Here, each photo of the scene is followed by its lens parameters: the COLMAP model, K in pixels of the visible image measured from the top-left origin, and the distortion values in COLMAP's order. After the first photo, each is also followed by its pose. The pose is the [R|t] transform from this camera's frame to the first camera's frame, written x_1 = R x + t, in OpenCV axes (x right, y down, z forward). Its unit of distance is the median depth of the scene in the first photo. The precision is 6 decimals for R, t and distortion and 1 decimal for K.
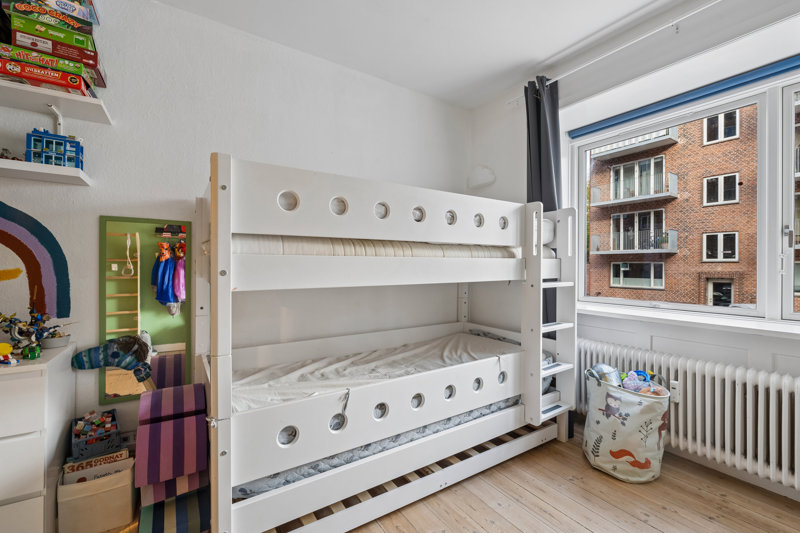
lens RADIAL K [[351.3, 0, 400.8], [0, 351.3, 263.0], [0, 0, 1]] dist [-0.003757, -0.000377]
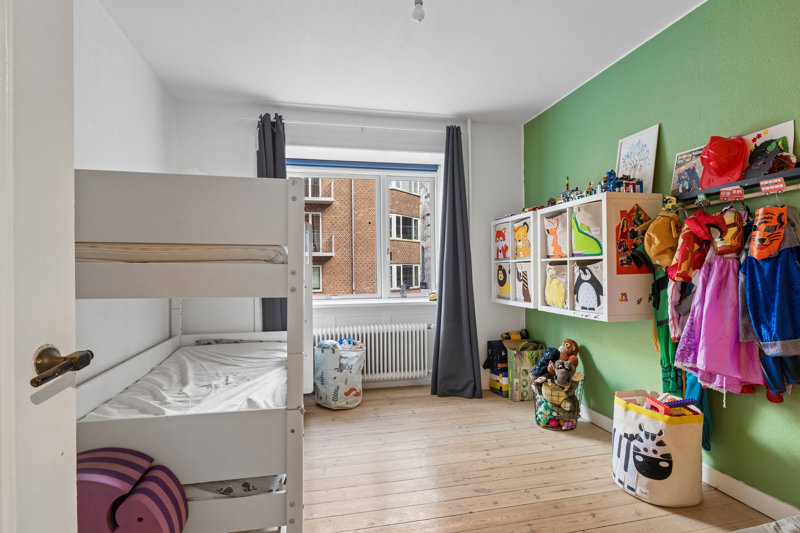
lens RADIAL K [[420.4, 0, 400.5], [0, 420.4, 267.5], [0, 0, 1]] dist [0.000062, -0.000001]
pose [[0.350403, -0.007931, 0.936566, -1.010236], [0.008846, 0.999948, 0.005158, -0.013003], [-0.936557, 0.006477, 0.350454, 0.131603]]
